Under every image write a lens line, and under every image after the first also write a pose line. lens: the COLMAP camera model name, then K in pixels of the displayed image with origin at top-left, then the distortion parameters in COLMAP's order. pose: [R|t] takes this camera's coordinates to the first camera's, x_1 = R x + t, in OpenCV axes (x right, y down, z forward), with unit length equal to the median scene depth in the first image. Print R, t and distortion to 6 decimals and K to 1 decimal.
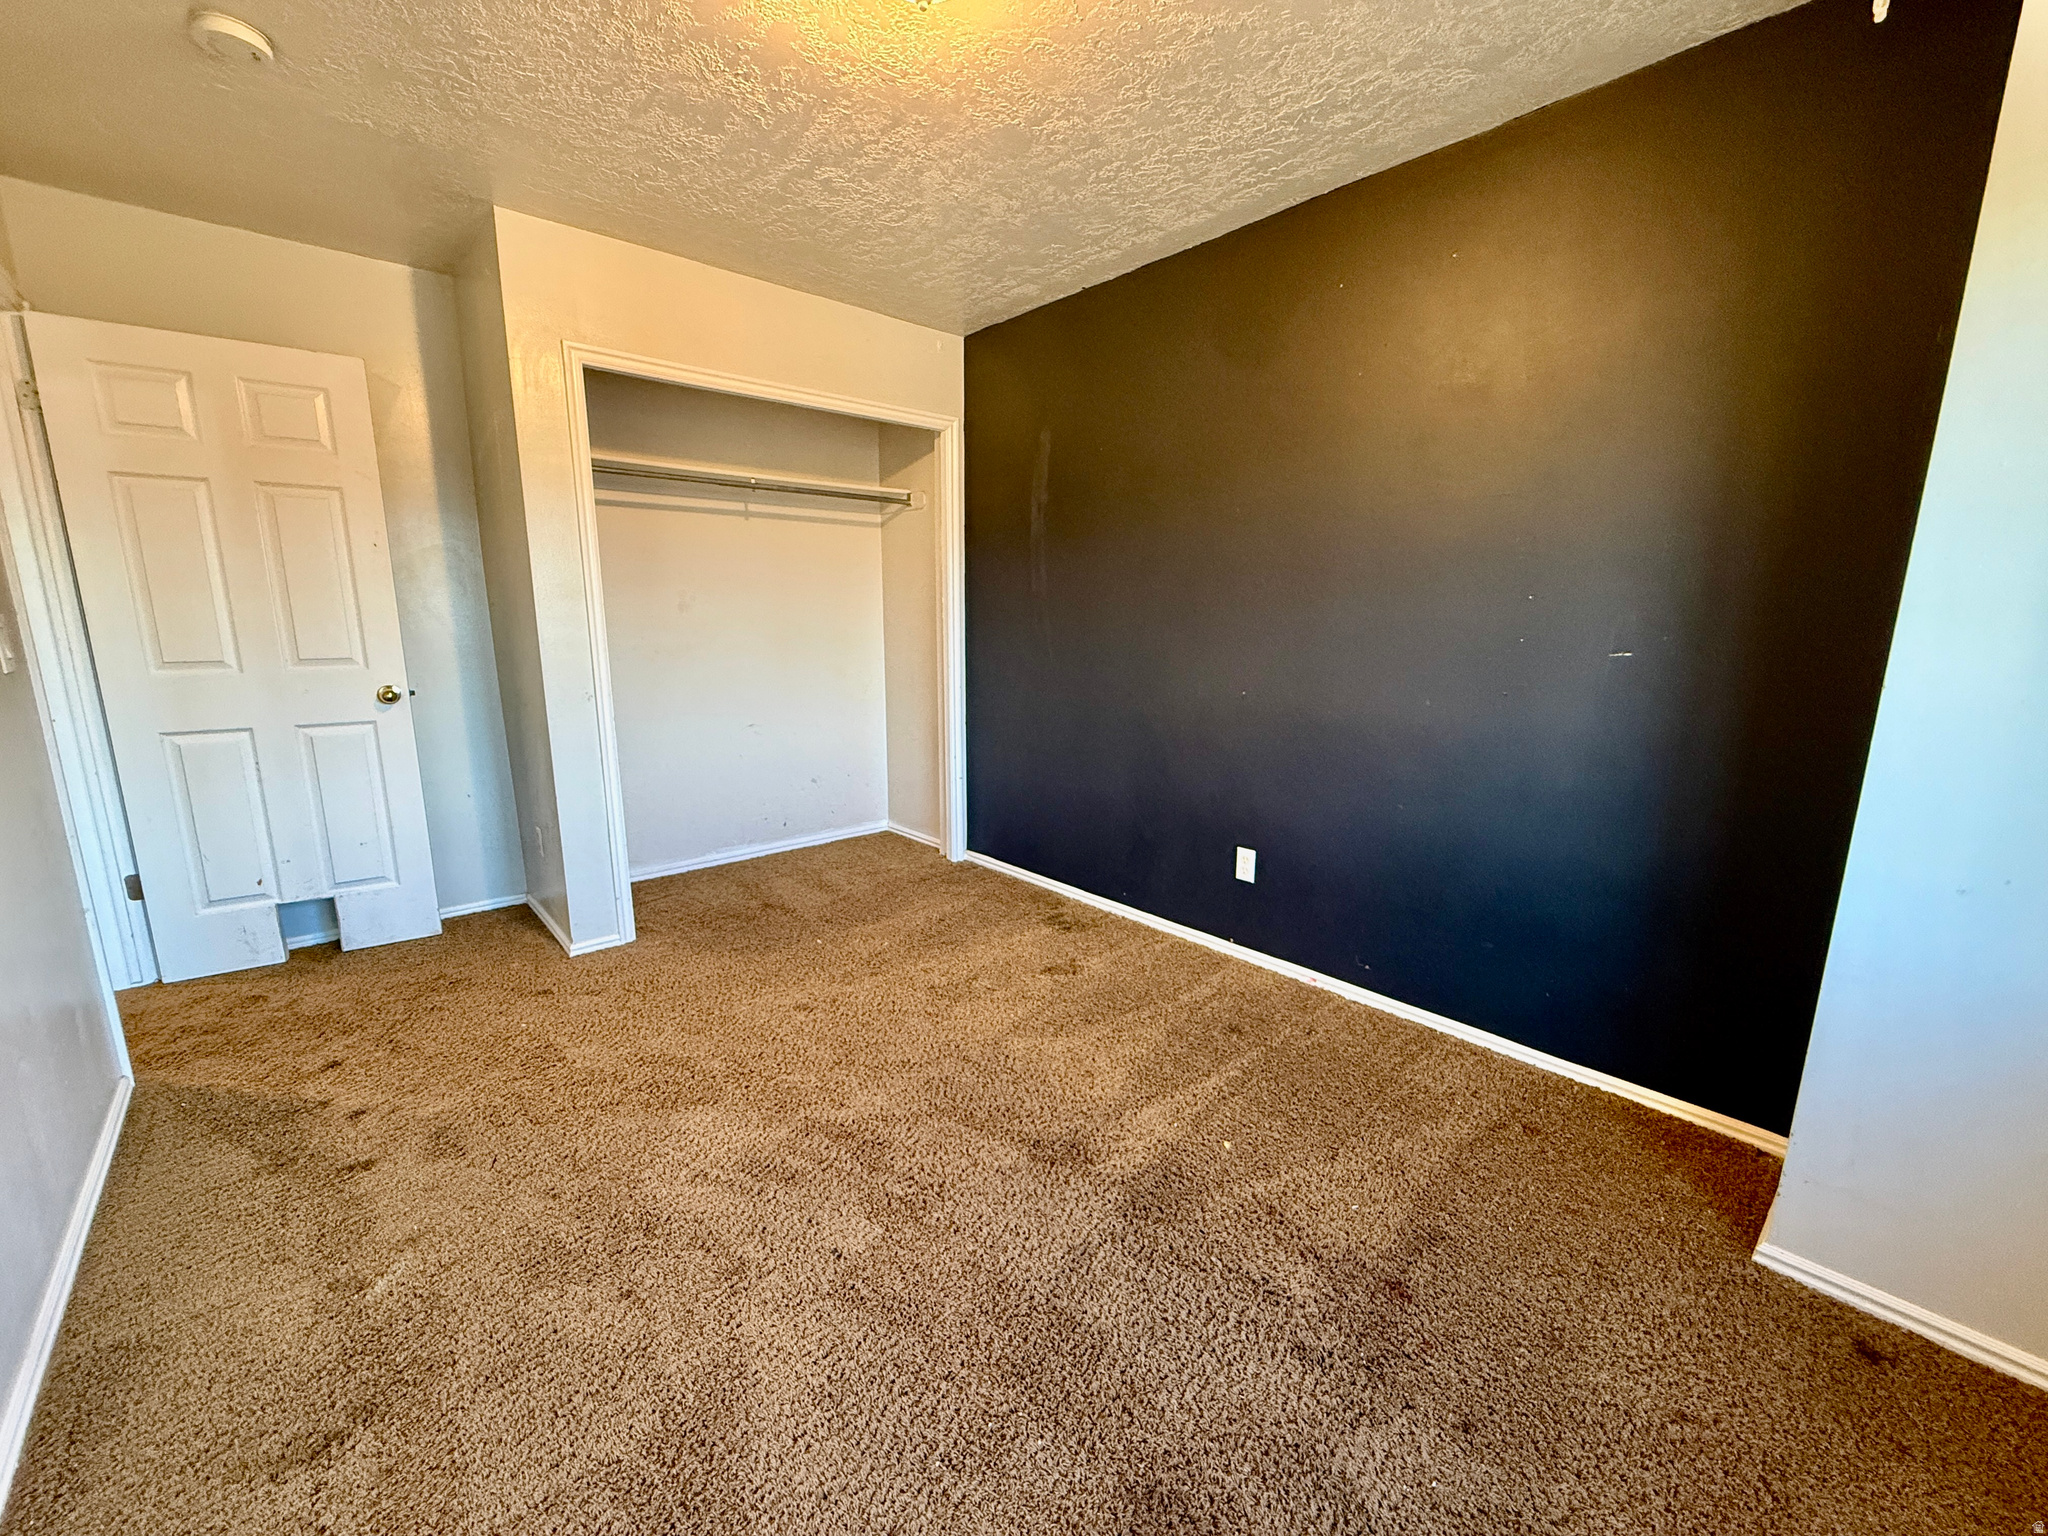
lens RADIAL K [[815.1, 0, 1022.1], [0, 815.1, 768.0], [0, 0, 1]] dist [0.000116, 0.000009]
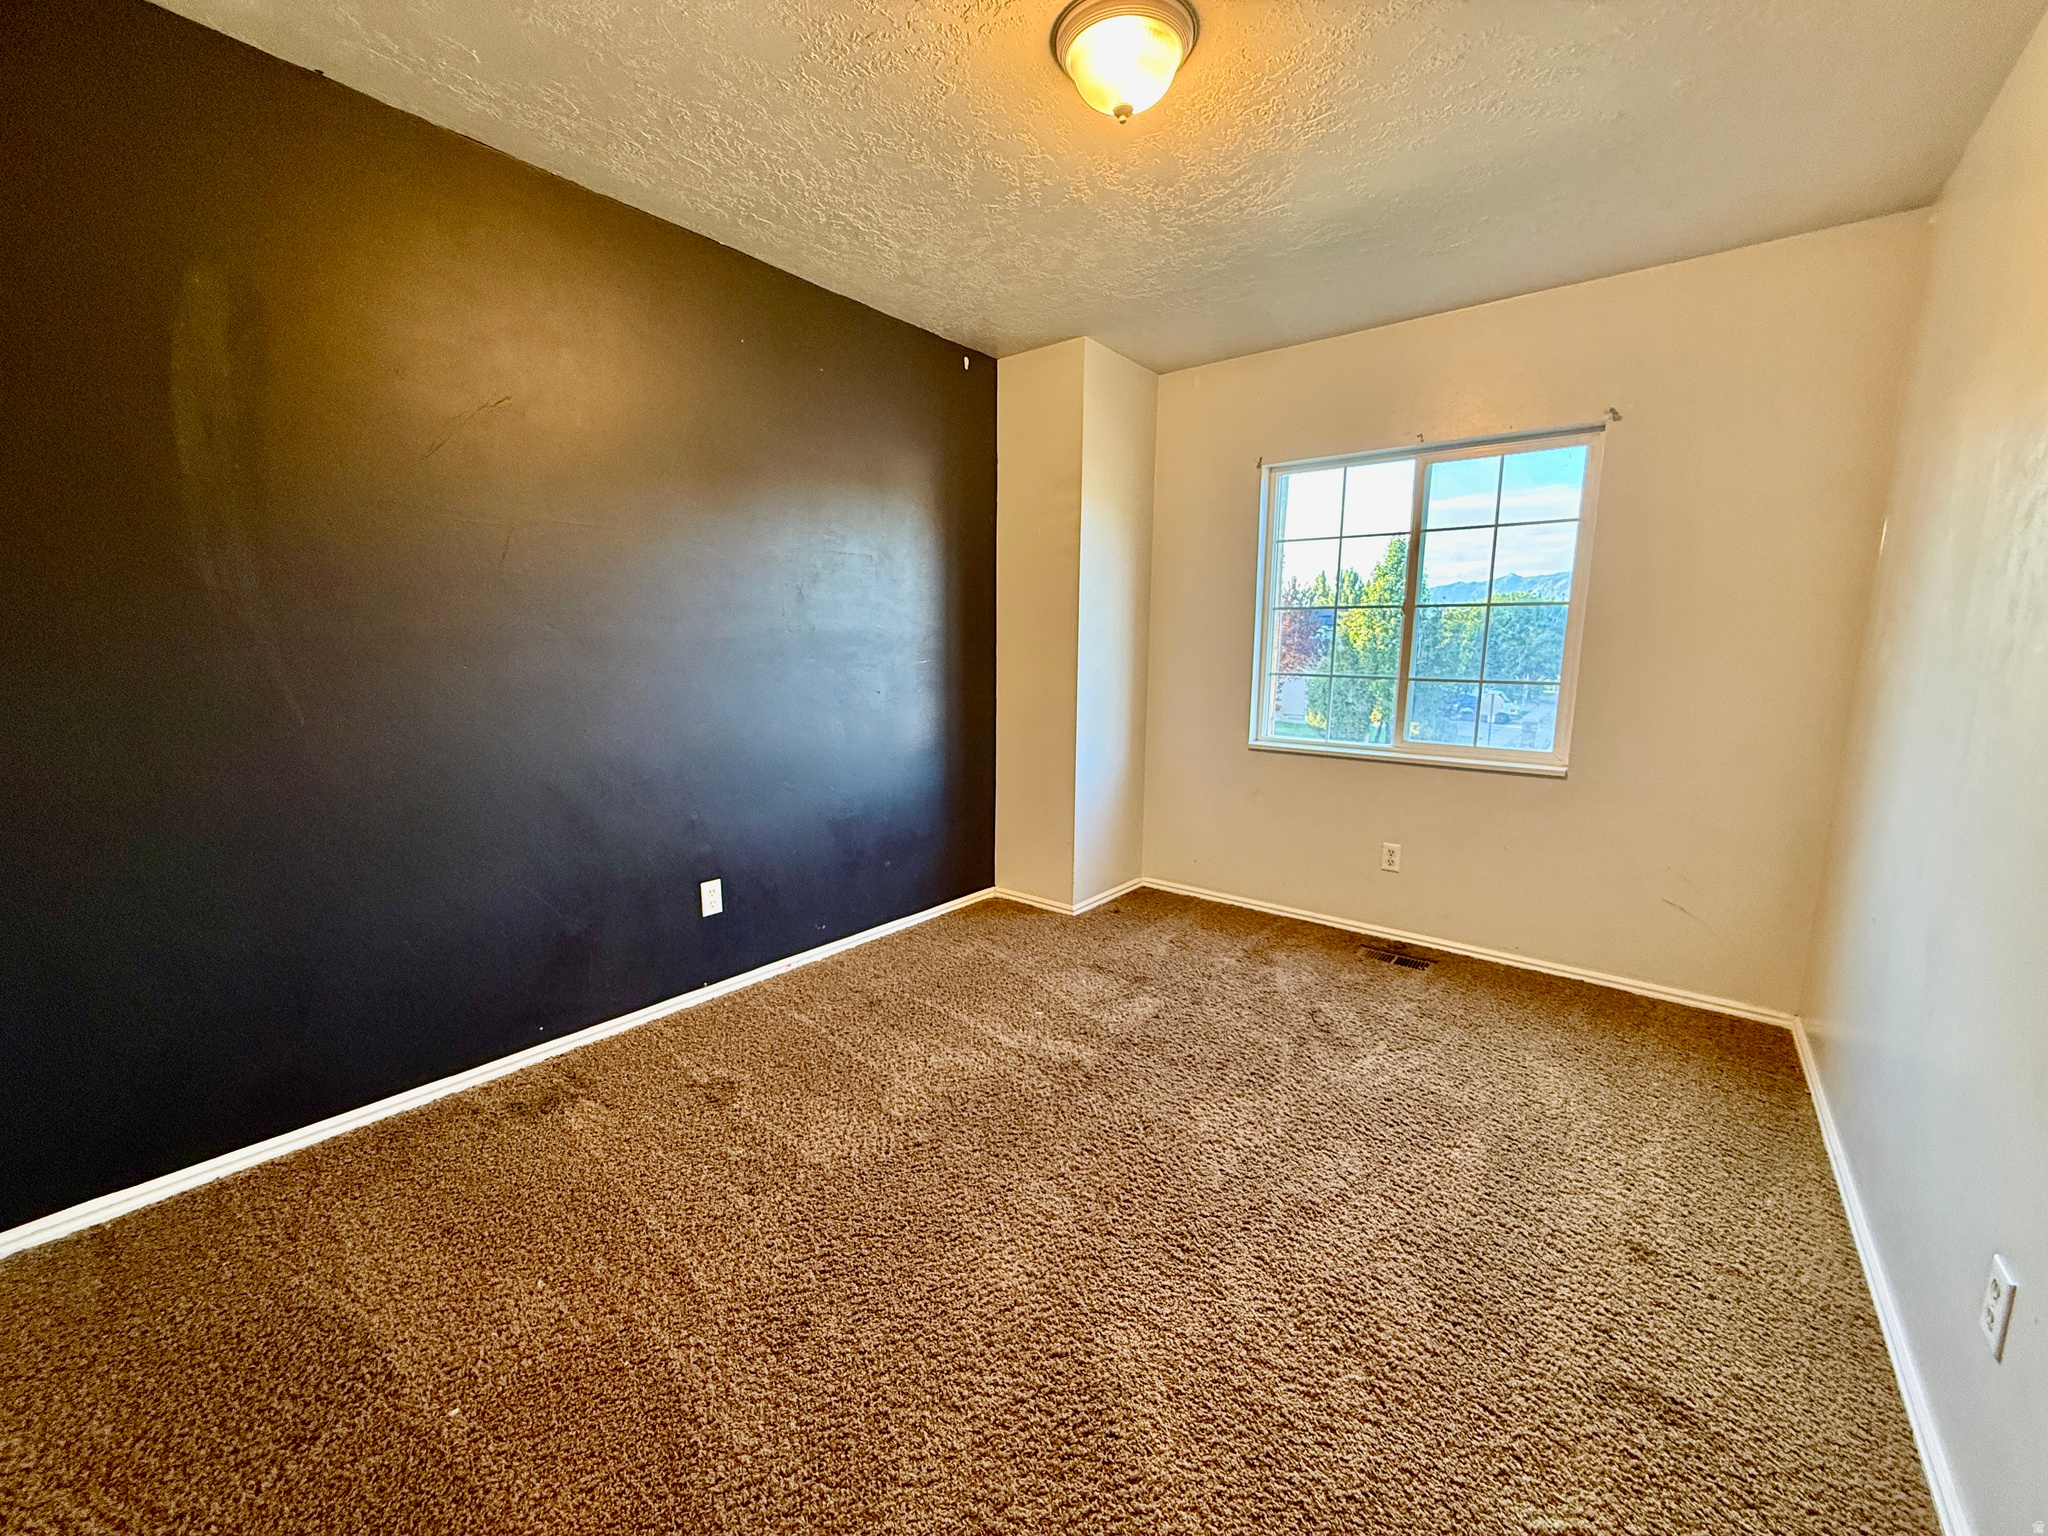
lens RADIAL K [[815.1, 0, 1022.2], [0, 815.1, 769.7], [0, 0, 1]] dist [0.000116, 0.000009]
pose [[-0.164699, -0.156150, 0.973905, -0.696895], [0.181123, 0.965811, 0.185482, -0.138474], [-0.969571, 0.206945, -0.130786, 0.747026]]
